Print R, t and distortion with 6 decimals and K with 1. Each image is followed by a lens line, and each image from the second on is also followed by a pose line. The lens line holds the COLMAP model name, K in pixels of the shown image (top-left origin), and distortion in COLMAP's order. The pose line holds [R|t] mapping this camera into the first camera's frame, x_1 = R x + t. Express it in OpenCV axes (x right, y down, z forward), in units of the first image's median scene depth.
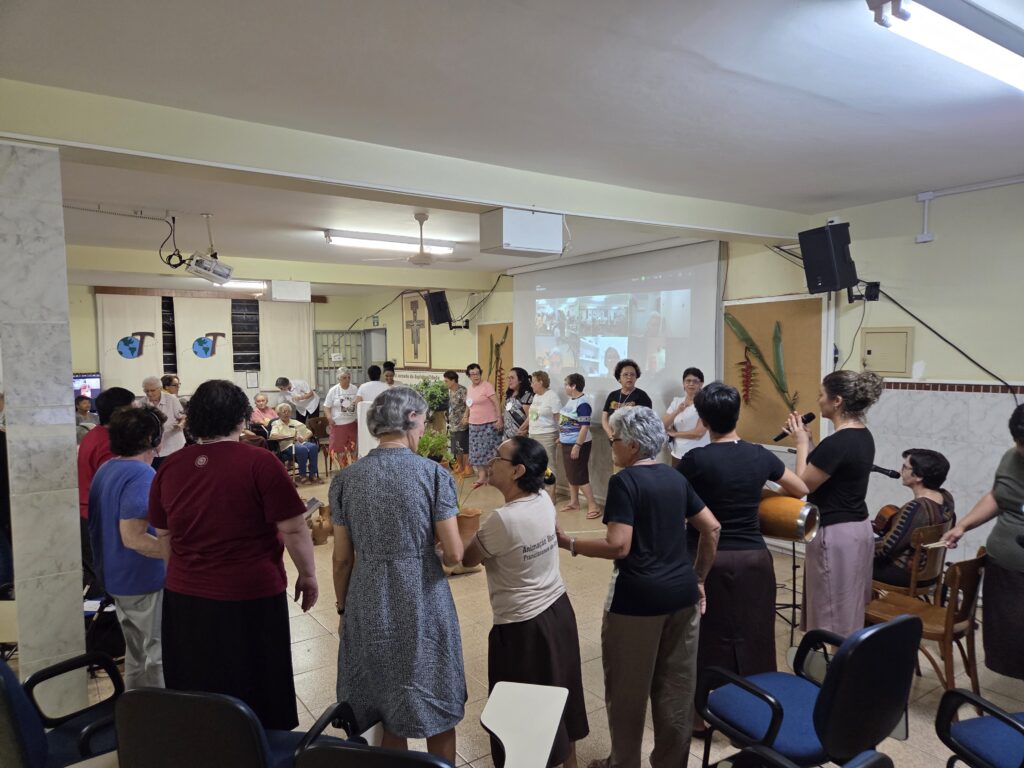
lens RADIAL K [[688.3, 0, 495.8], [0, 688.3, 390.2], [0, 0, 1]] dist [0.074047, -0.062891]
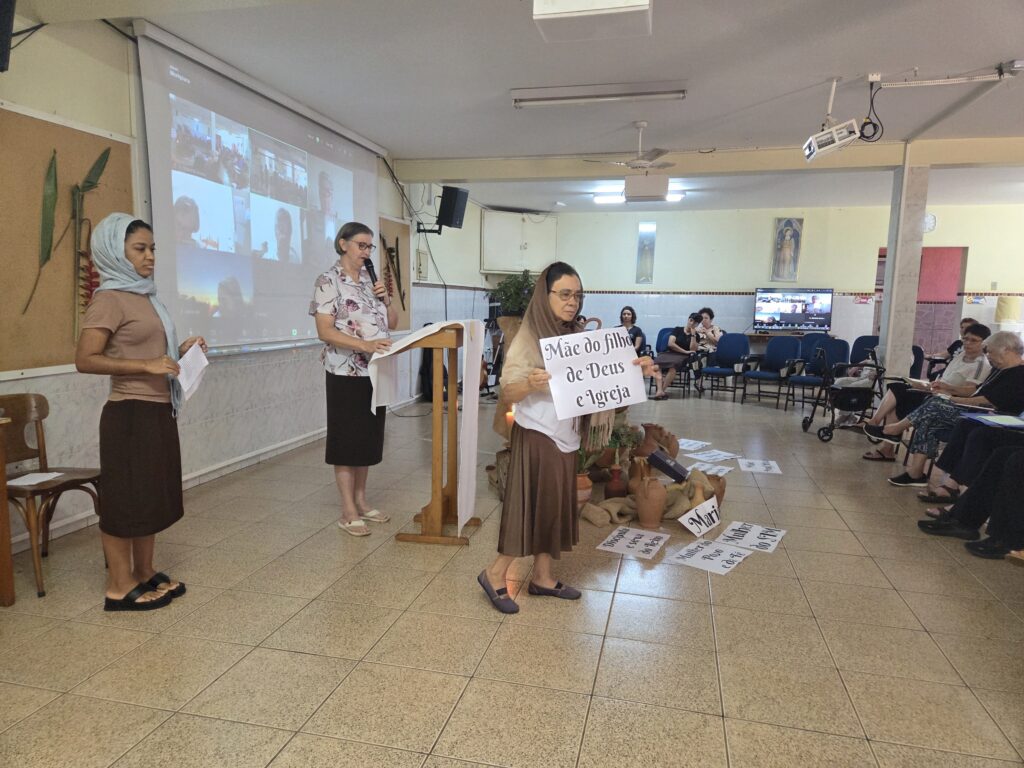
lens RADIAL K [[688.8, 0, 512.0], [0, 688.8, 384.0], [0, 0, 1]] dist [0.072164, -0.061460]
pose [[-0.678741, -0.086181, 0.729303, -0.449125], [0.033301, 0.988457, 0.147797, -0.005739], [-0.733622, 0.124602, -0.668037, 1.075549]]
